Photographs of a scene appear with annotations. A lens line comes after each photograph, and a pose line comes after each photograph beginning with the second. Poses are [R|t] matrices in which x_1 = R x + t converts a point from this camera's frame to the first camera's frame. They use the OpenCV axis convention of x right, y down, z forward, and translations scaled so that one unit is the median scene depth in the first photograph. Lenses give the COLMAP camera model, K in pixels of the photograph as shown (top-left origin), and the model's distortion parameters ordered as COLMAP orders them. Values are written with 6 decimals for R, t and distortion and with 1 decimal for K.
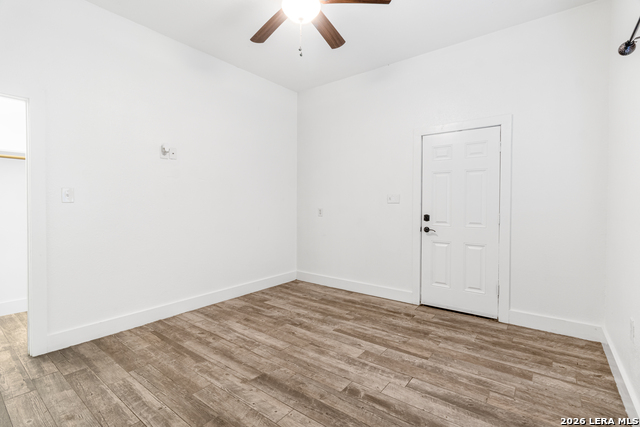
lens RADIAL K [[300.7, 0, 321.8], [0, 300.7, 207.5], [0, 0, 1]] dist [0.010293, 0.000706]
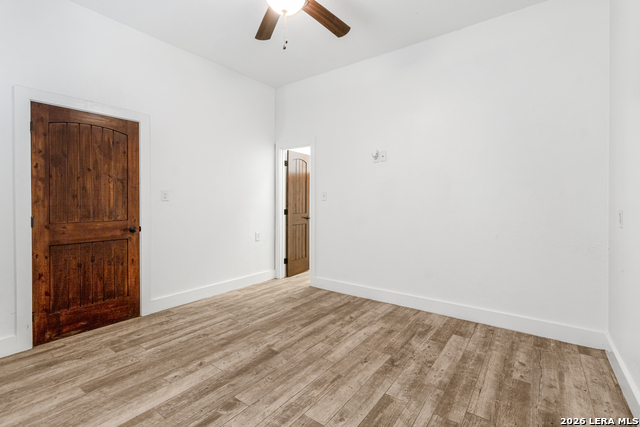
lens RADIAL K [[304.0, 0, 317.3], [0, 304.0, 208.7], [0, 0, 1]] dist [0.010322, 0.000181]
pose [[0.003463, 0.020127, -0.999791, 0.772404], [-0.013609, 0.999706, 0.020078, 0.002403], [0.999901, 0.013536, 0.003736, 0.963451]]
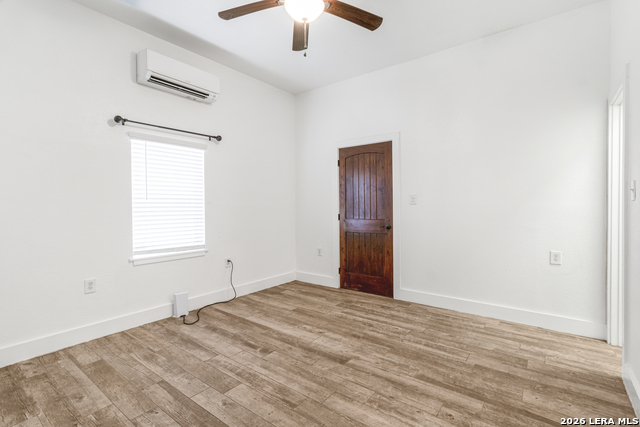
lens RADIAL K [[290.9, 0, 320.0], [0, 290.9, 213.5], [0, 0, 1]] dist [0.009356, 0.000005]
pose [[-0.999984, 0.005423, -0.001273, -0.098152], [0.005373, 0.999317, 0.036567, -0.004723], [0.001471, 0.036560, -0.999330, 1.694466]]
